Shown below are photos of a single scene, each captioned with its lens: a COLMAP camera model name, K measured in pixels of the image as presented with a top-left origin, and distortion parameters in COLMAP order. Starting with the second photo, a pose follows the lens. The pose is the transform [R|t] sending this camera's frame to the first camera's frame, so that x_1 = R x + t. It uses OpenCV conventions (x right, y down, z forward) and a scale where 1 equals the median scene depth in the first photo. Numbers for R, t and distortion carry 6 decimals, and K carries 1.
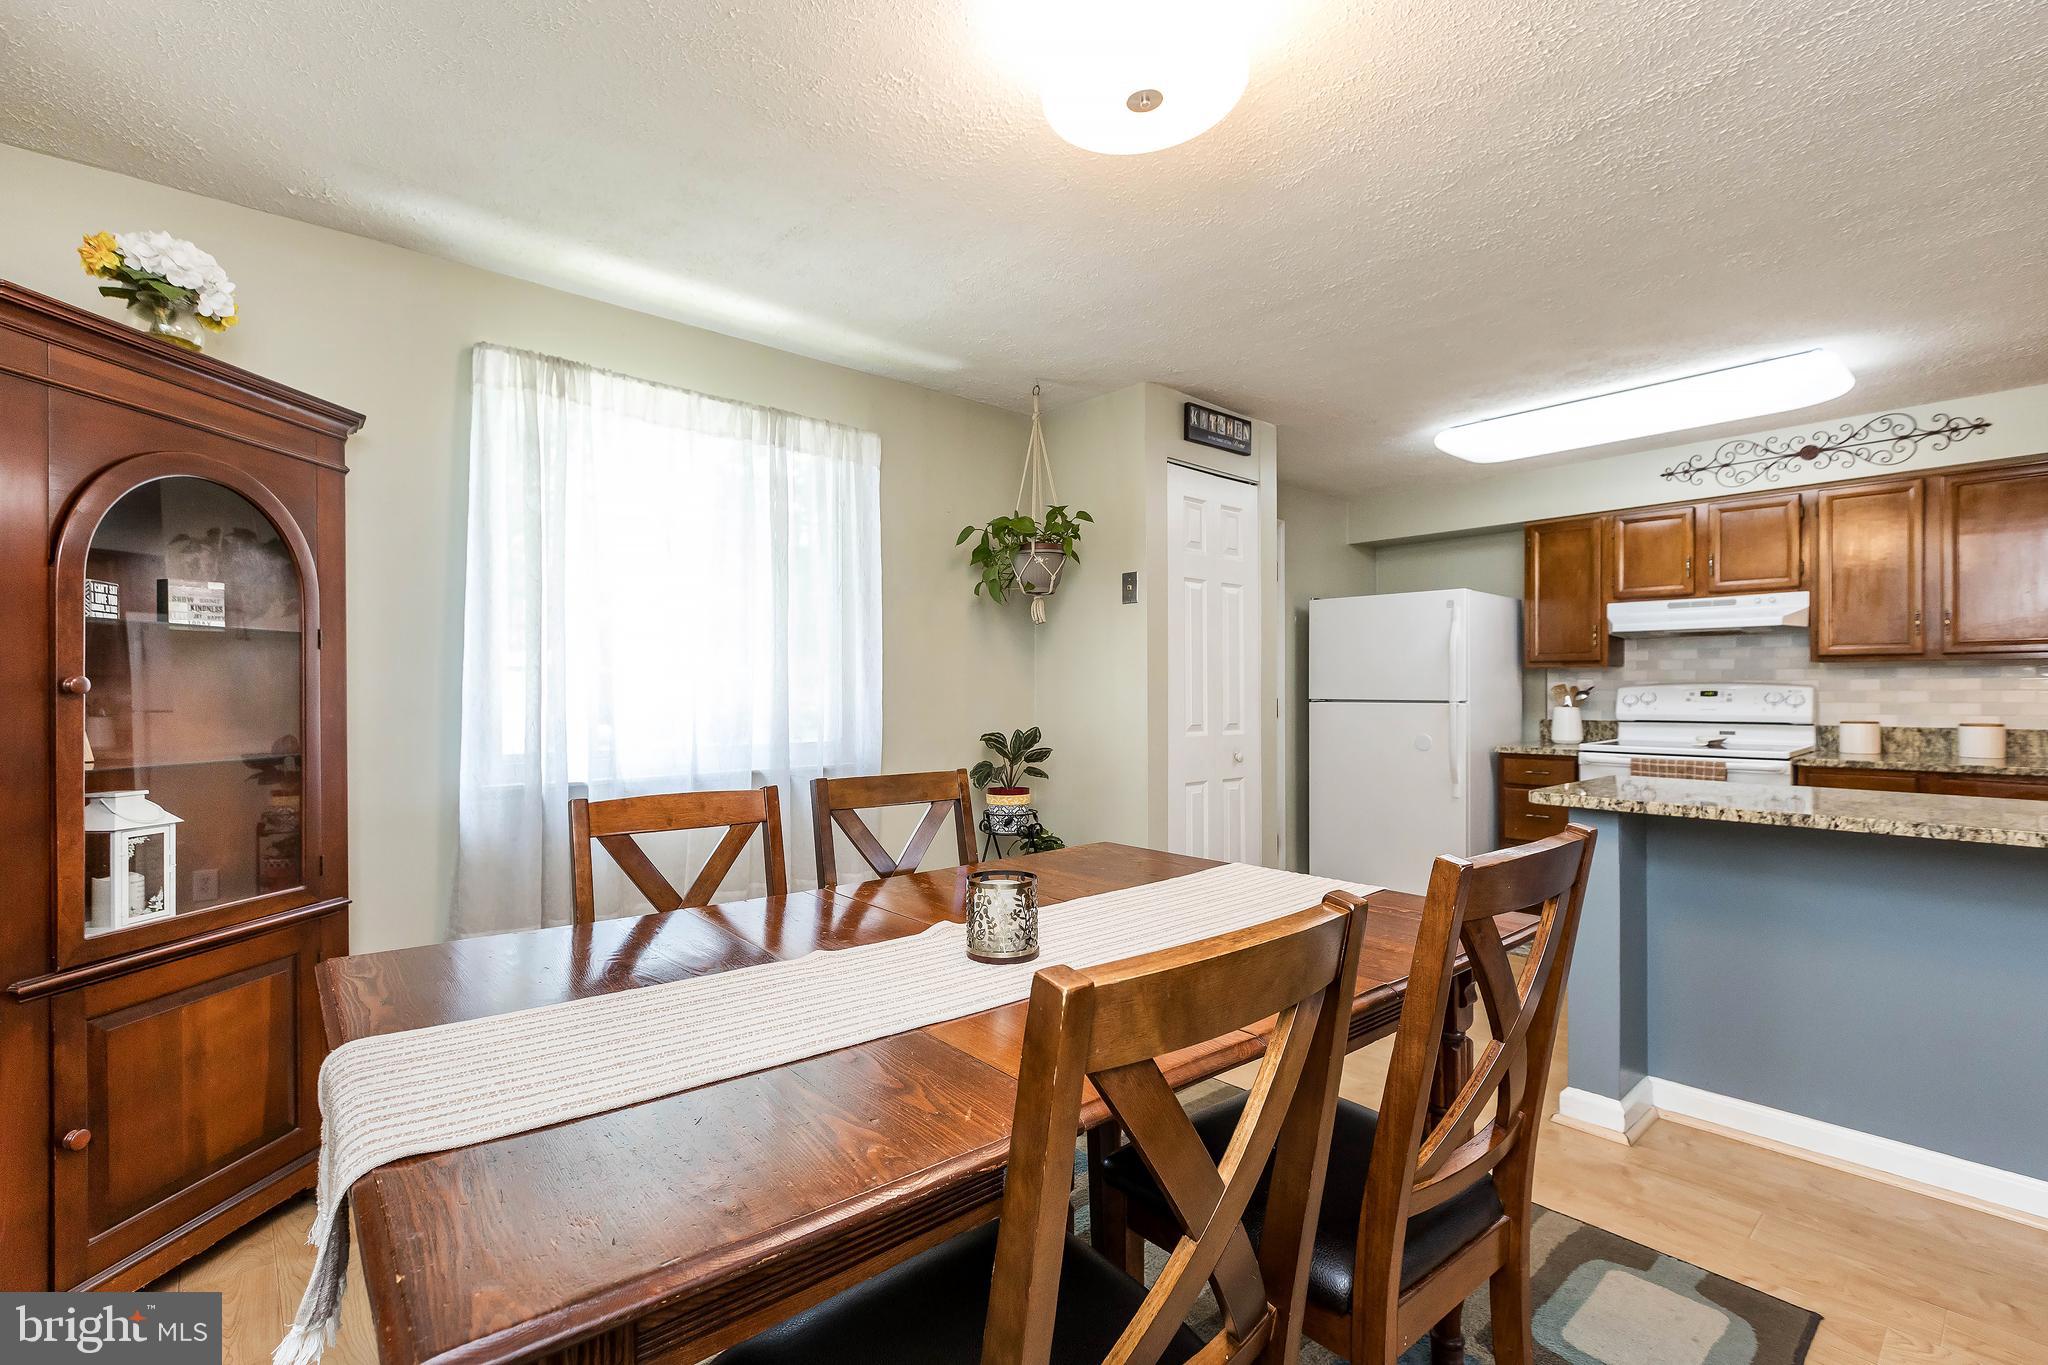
lens RADIAL K [[917.4, 0, 1007.6], [0, 917.4, 687.7], [0, 0, 1]] dist [0.003801, -0.001562]
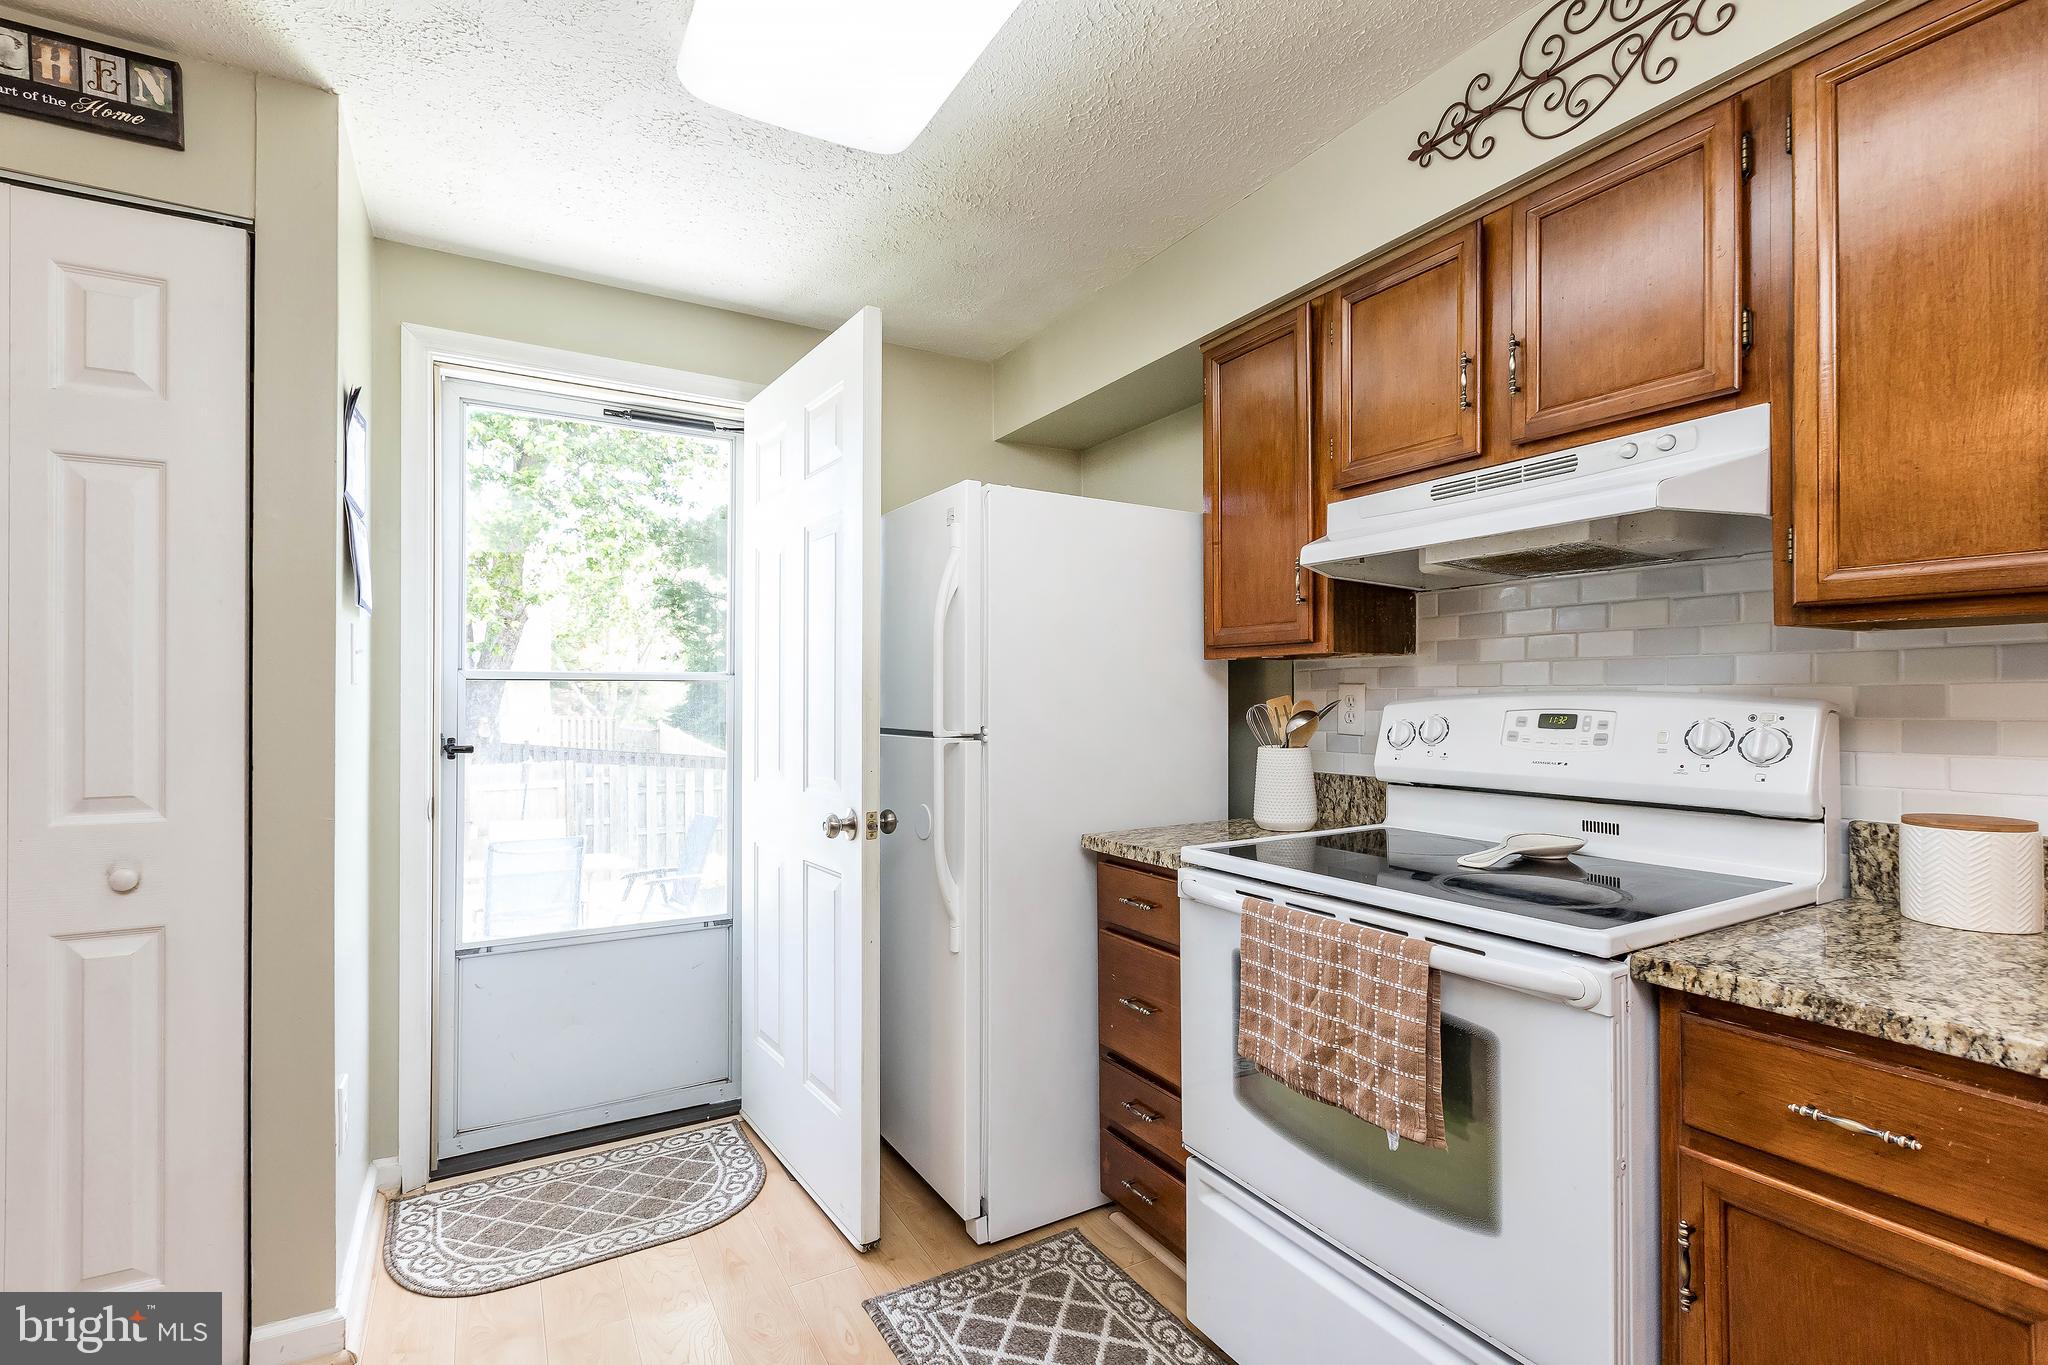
lens RADIAL K [[917.4, 0, 1036.9], [0, 917.4, 691.9], [0, 0, 1]] dist [0.003801, -0.001562]
pose [[0.980138, -0.003283, -0.198289, 0.666112], [0.002583, 0.999989, -0.003788, -0.005146], [0.198299, 0.003200, 0.980136, 0.622054]]
